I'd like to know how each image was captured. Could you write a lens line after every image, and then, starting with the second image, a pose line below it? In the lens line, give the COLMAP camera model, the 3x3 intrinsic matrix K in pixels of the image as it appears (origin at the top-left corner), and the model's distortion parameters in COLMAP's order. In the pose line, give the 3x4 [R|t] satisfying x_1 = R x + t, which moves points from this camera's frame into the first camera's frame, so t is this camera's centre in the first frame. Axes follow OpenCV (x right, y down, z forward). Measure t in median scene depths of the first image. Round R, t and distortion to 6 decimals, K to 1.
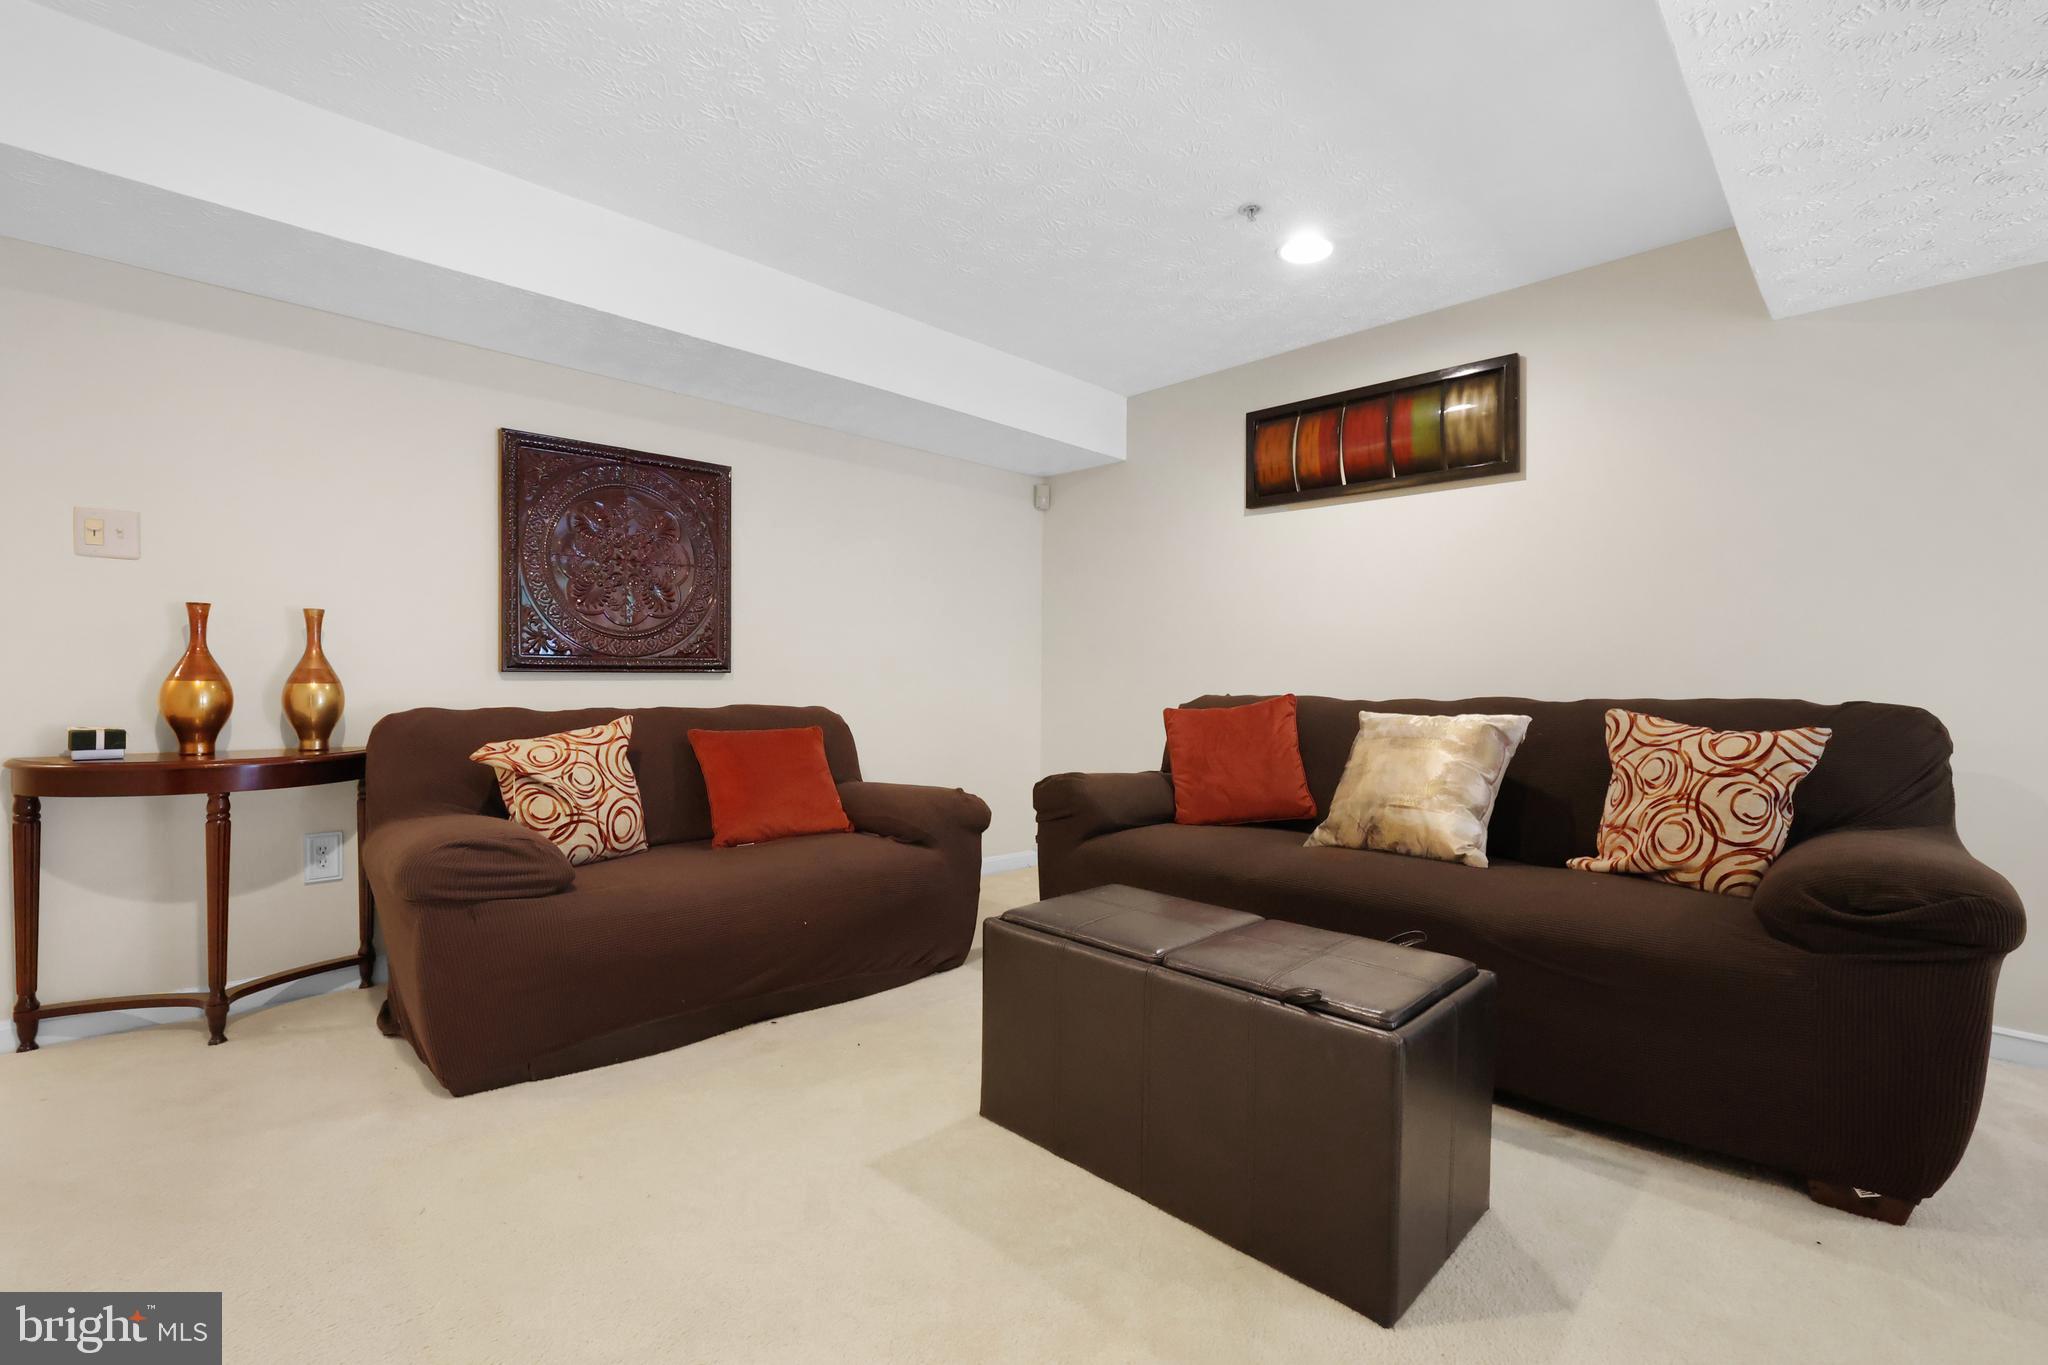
lens RADIAL K [[885.6, 0, 1036.1], [0, 885.6, 678.5], [0, 0, 1]] dist [-0.060744, 0.021394]
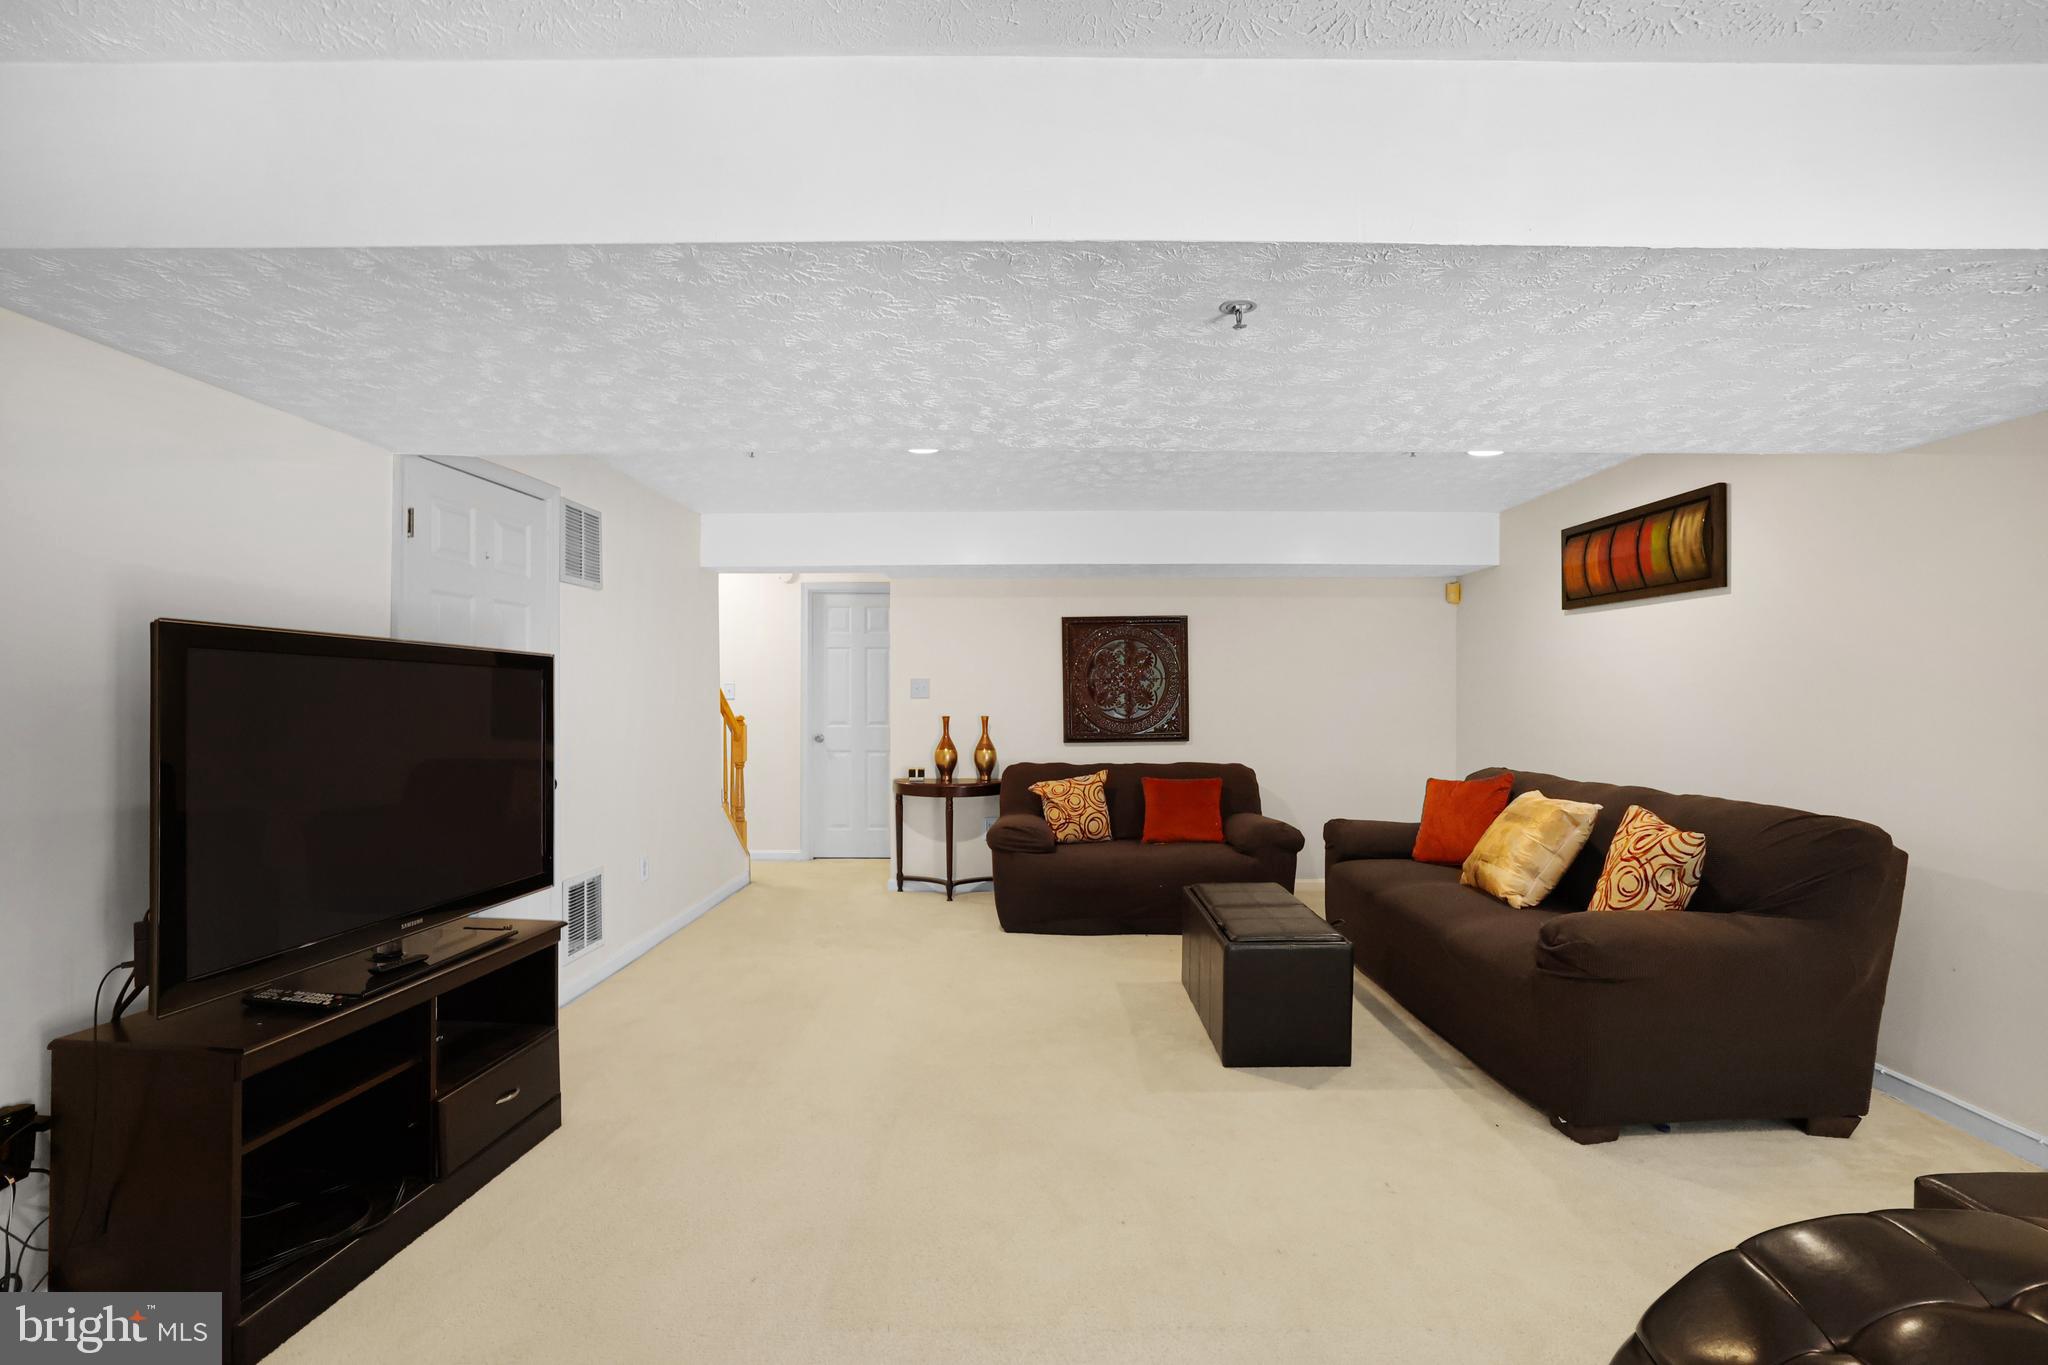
lens RADIAL K [[885.6, 0, 1036.1], [0, 885.6, 678.5], [0, 0, 1]] dist [-0.060744, 0.021394]
pose [[0.707426, -0.024049, -0.706378, 0.874655], [0.012387, 0.999689, -0.021630, -0.128499], [0.706679, 0.006552, 0.707504, -0.528888]]
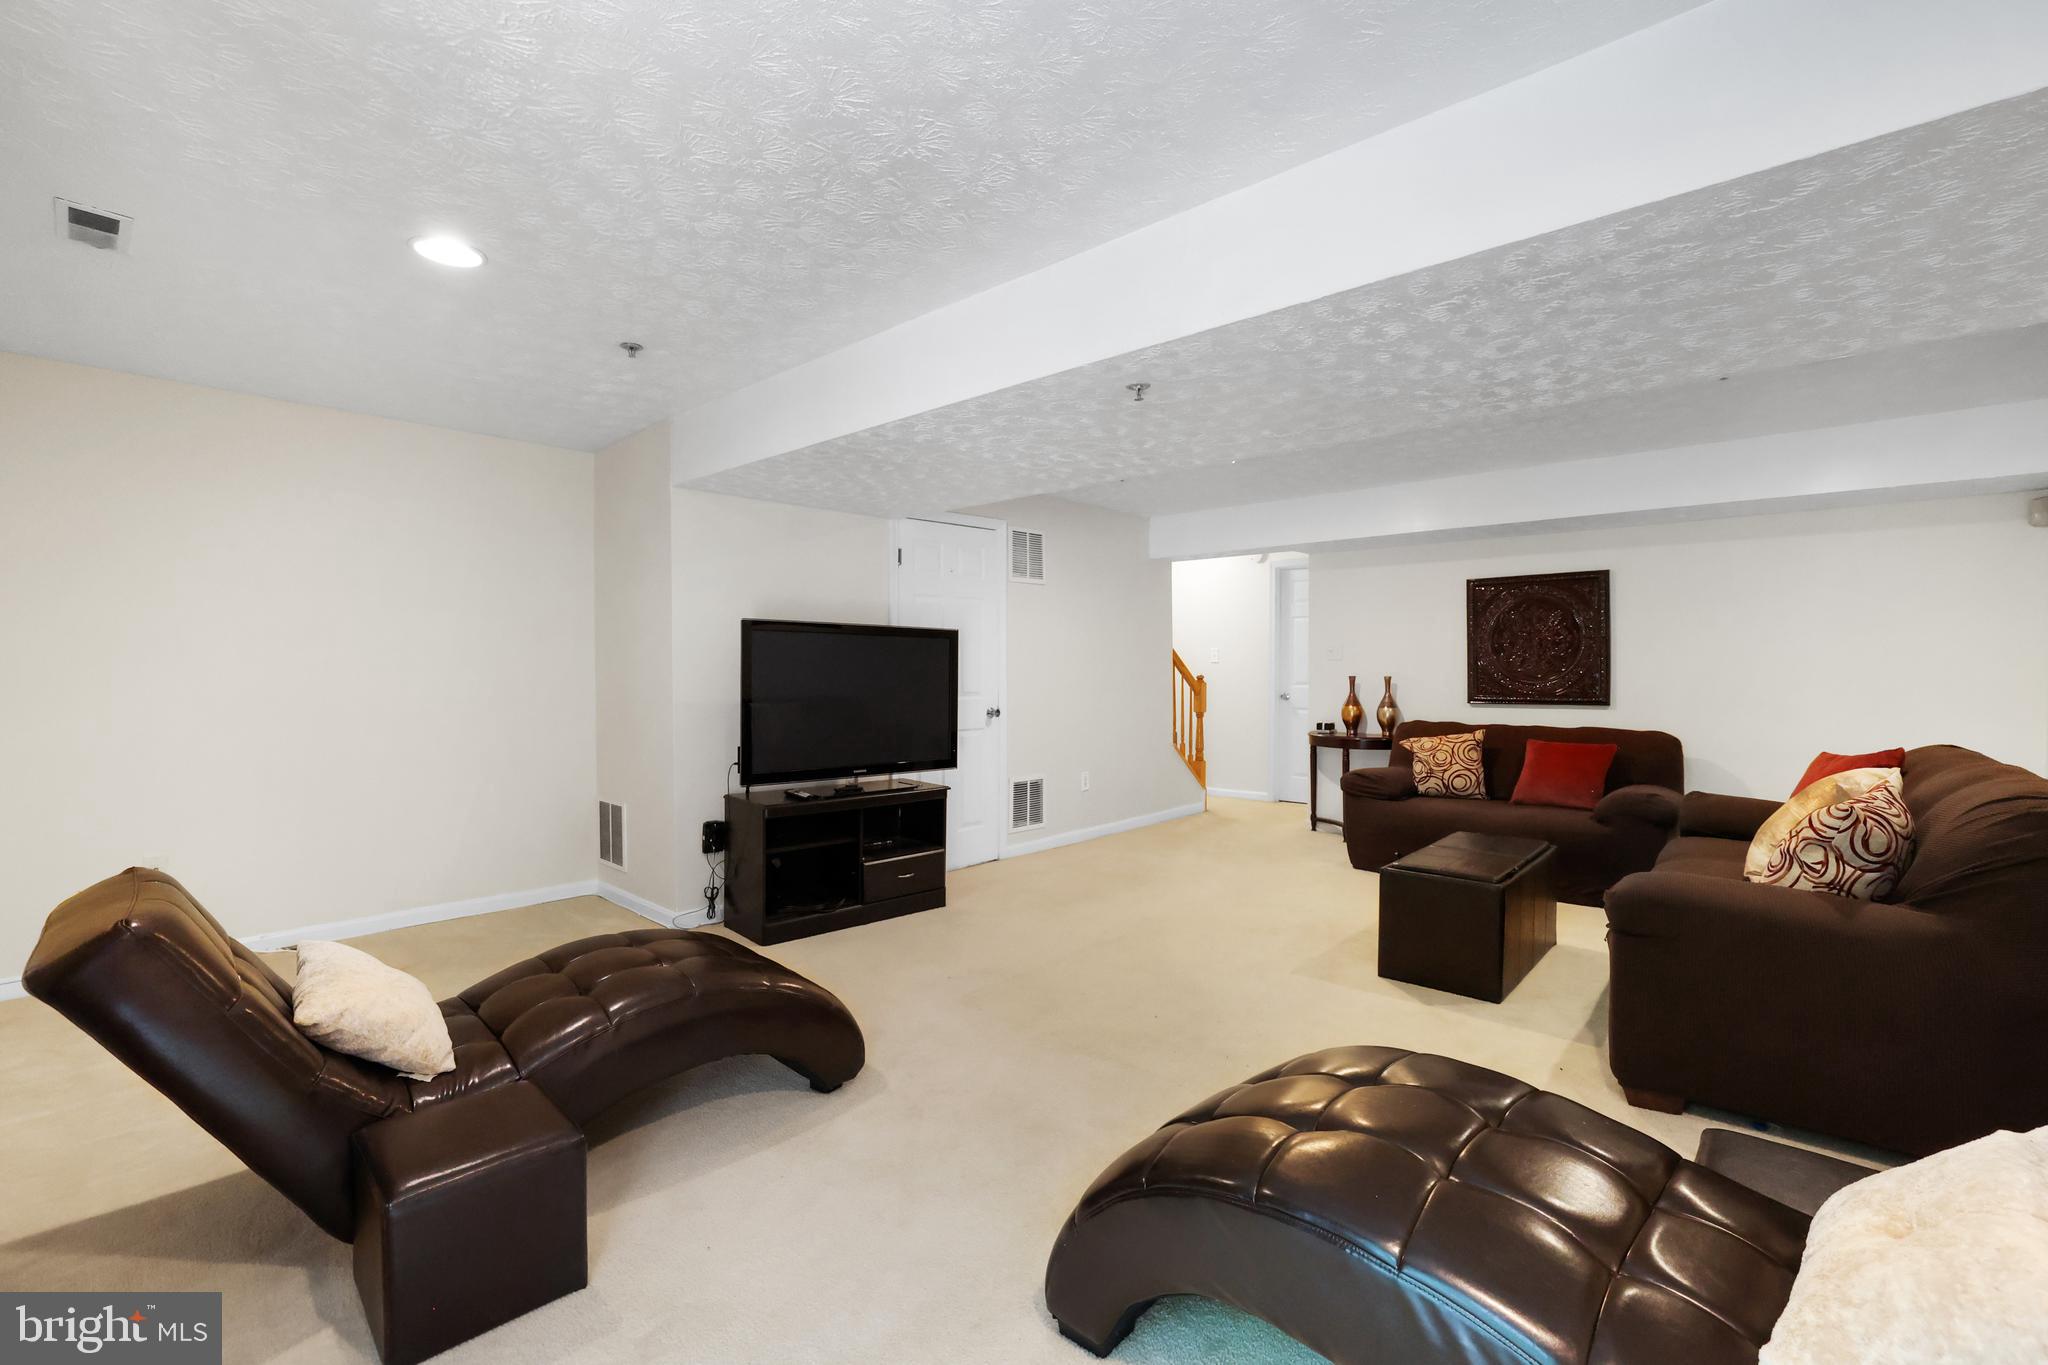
lens RADIAL K [[874.1, 0, 1025.8], [0, 874.1, 657.2], [0, 0, 1]] dist [-0.053285, 0.000094]
pose [[0.044060, -0.019279, -0.998843, 1.523044], [0.005811, 0.999802, -0.019041, -0.095236], [0.999012, -0.004965, 0.044164, -0.109608]]
